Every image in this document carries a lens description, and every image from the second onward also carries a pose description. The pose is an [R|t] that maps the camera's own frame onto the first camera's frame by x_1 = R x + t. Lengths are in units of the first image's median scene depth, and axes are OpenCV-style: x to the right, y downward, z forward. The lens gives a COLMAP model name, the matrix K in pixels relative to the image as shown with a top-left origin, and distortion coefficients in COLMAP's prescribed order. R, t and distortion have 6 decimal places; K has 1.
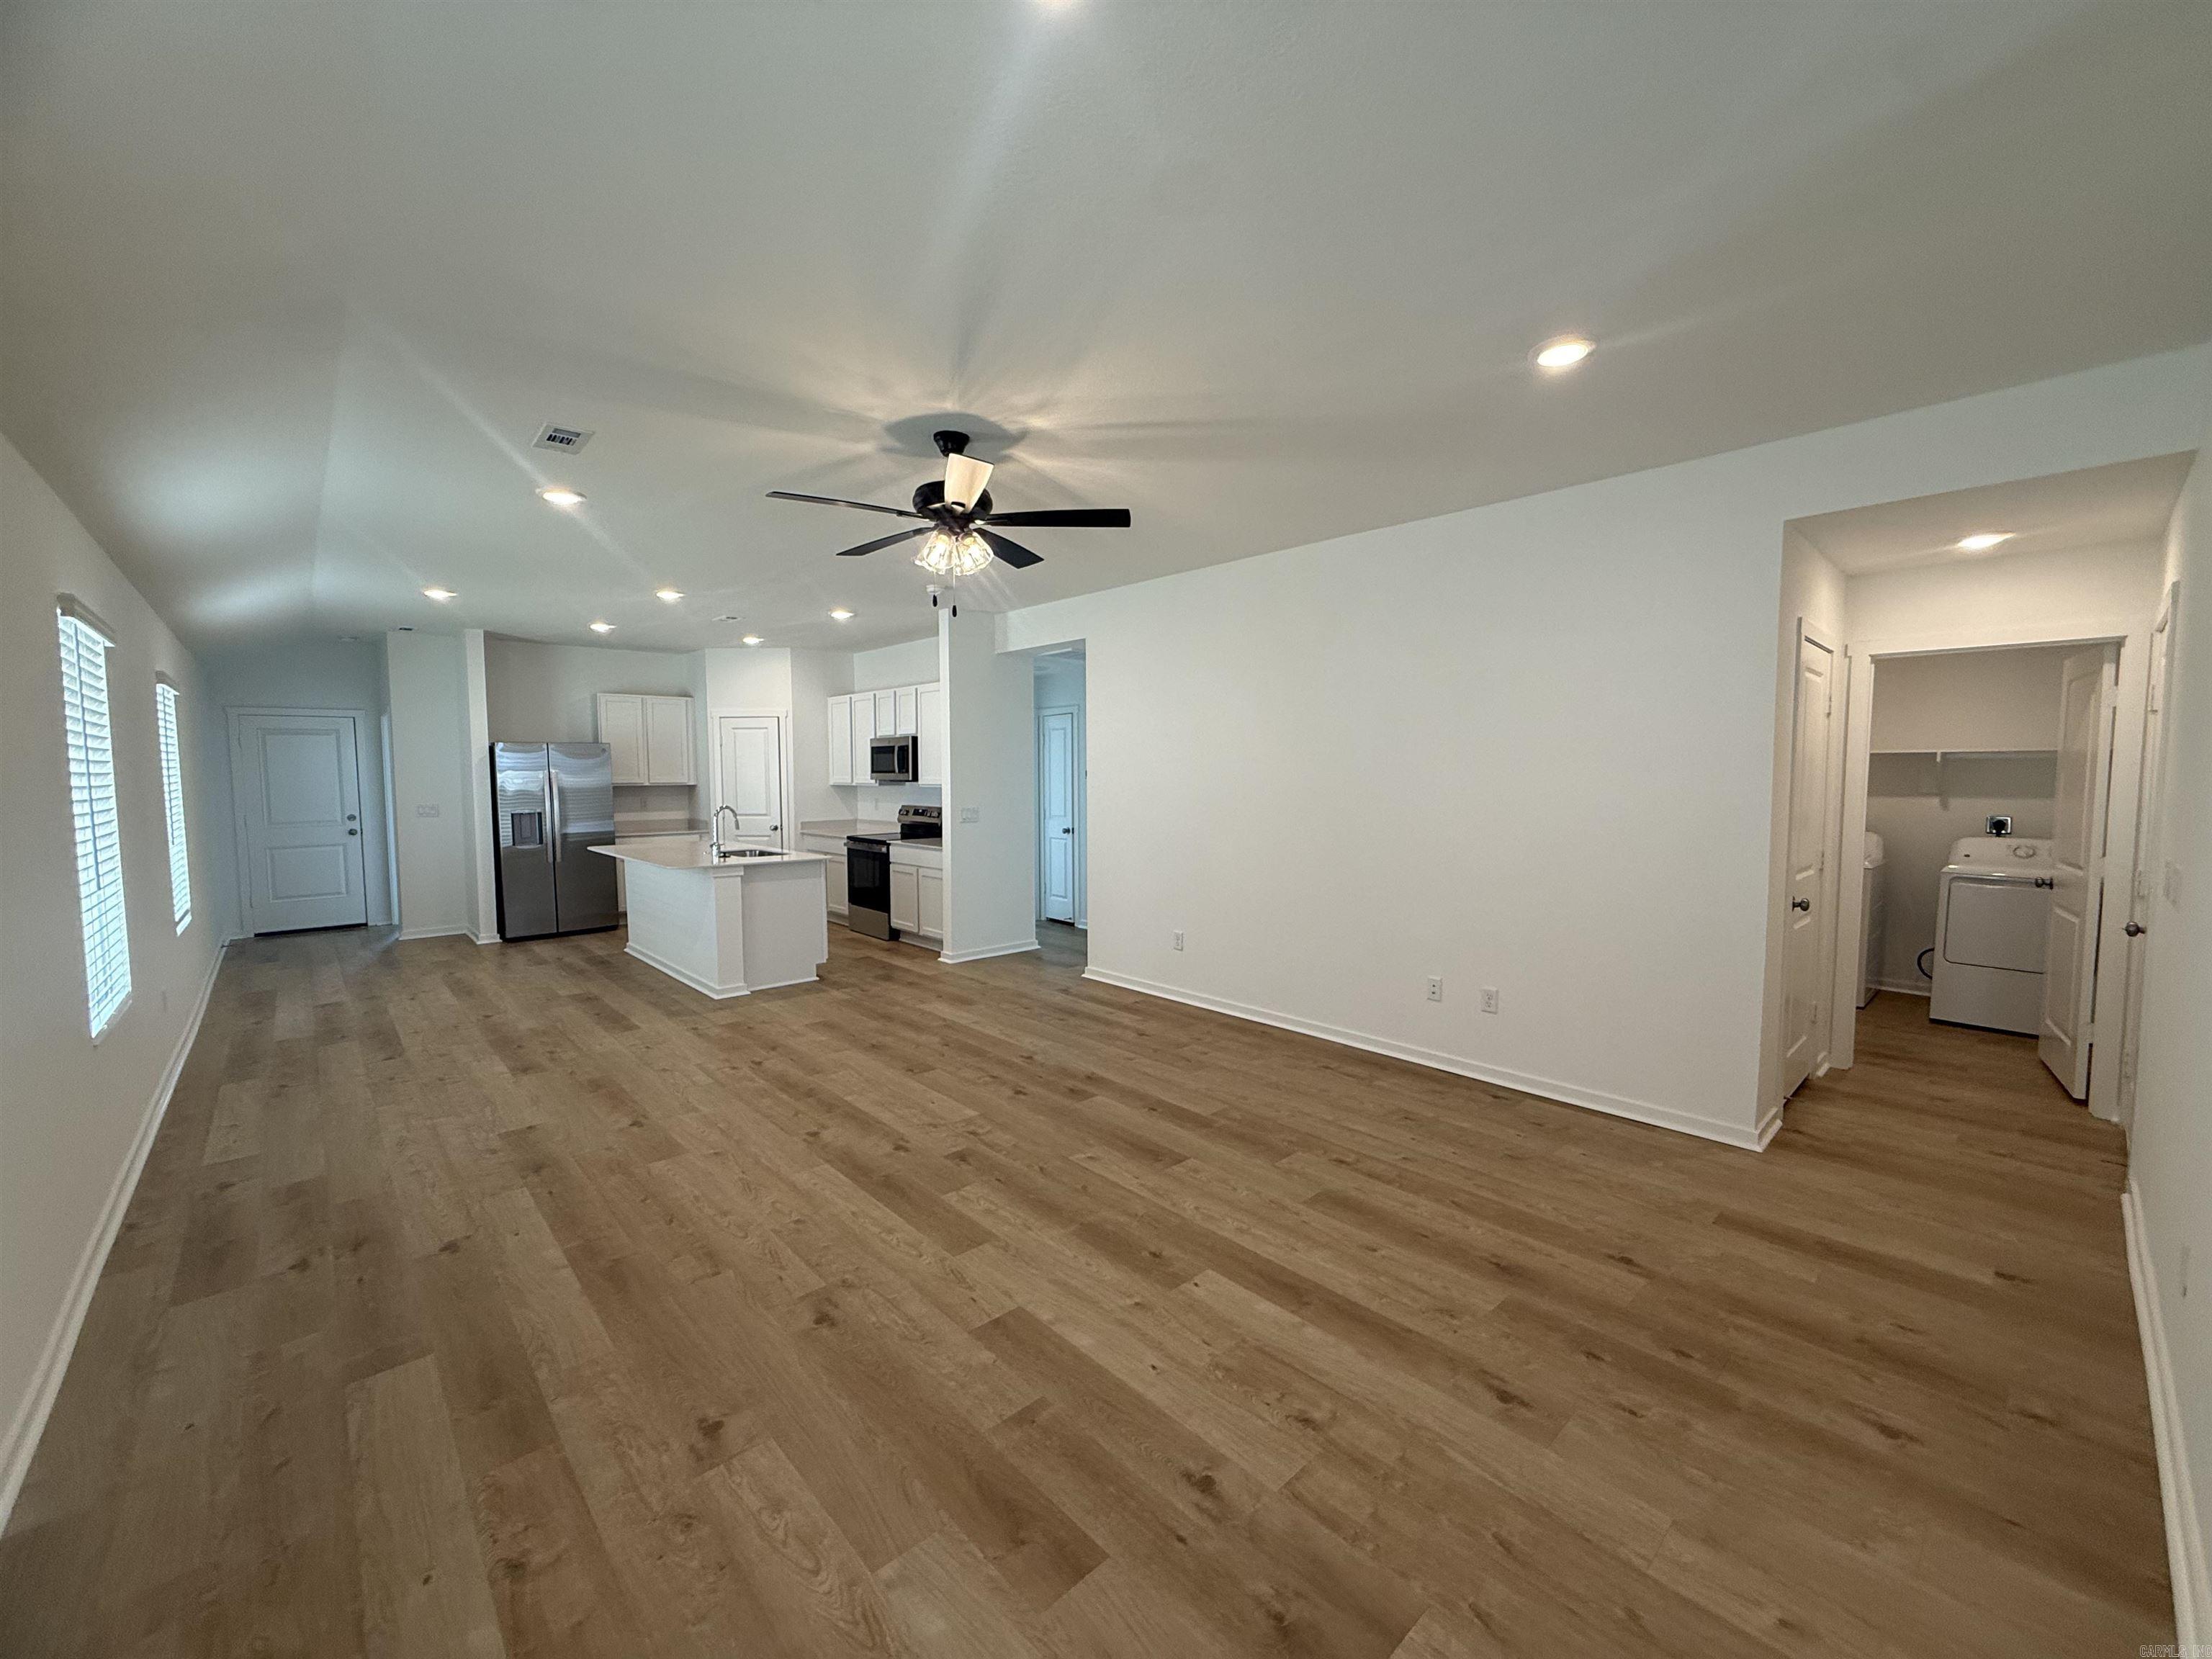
lens RADIAL K [[887.2, 0, 1099.5], [0, 887.2, 829.5], [0, 0, 1]] dist [-0.000426, 0.000145]
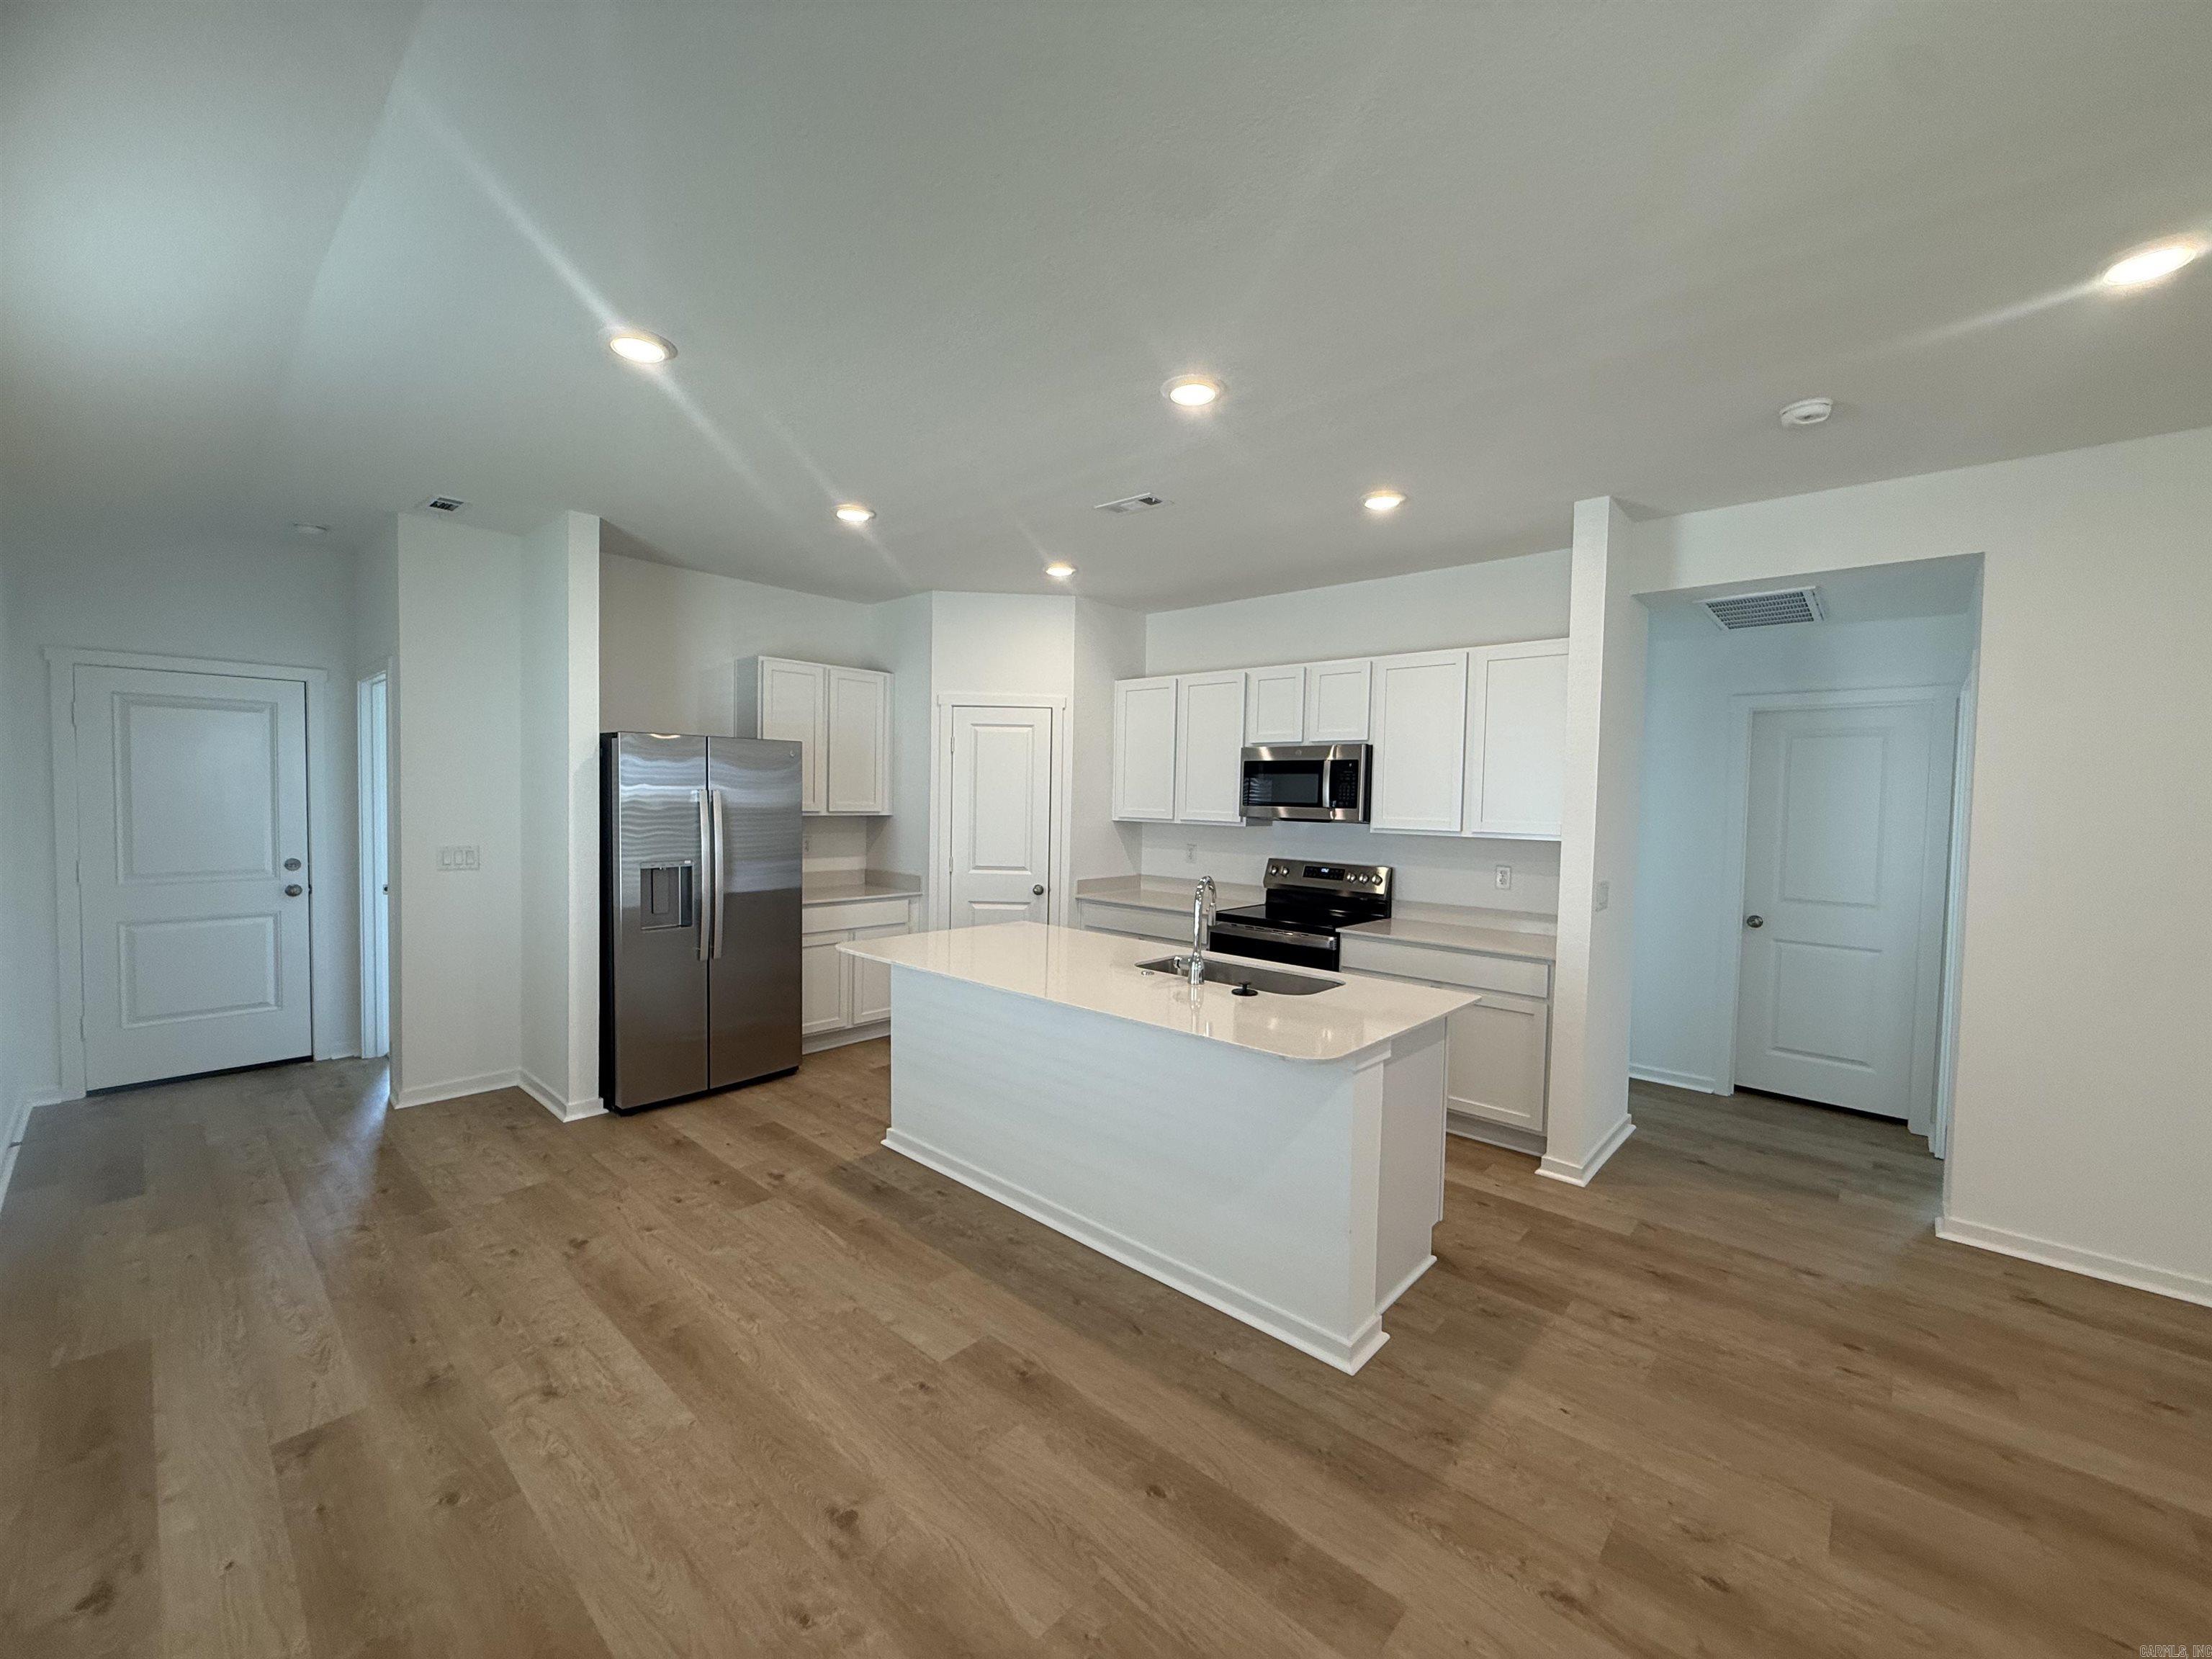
lens RADIAL K [[887.2, 0, 1099.5], [0, 887.2, 829.5], [0, 0, 1]] dist [-0.000426, 0.000145]
pose [[0.995563, 0.020668, 0.091800, -0.830773], [-0.018149, 0.999438, -0.028199, -0.059113], [-0.092331, 0.026408, 0.995378, 0.853180]]
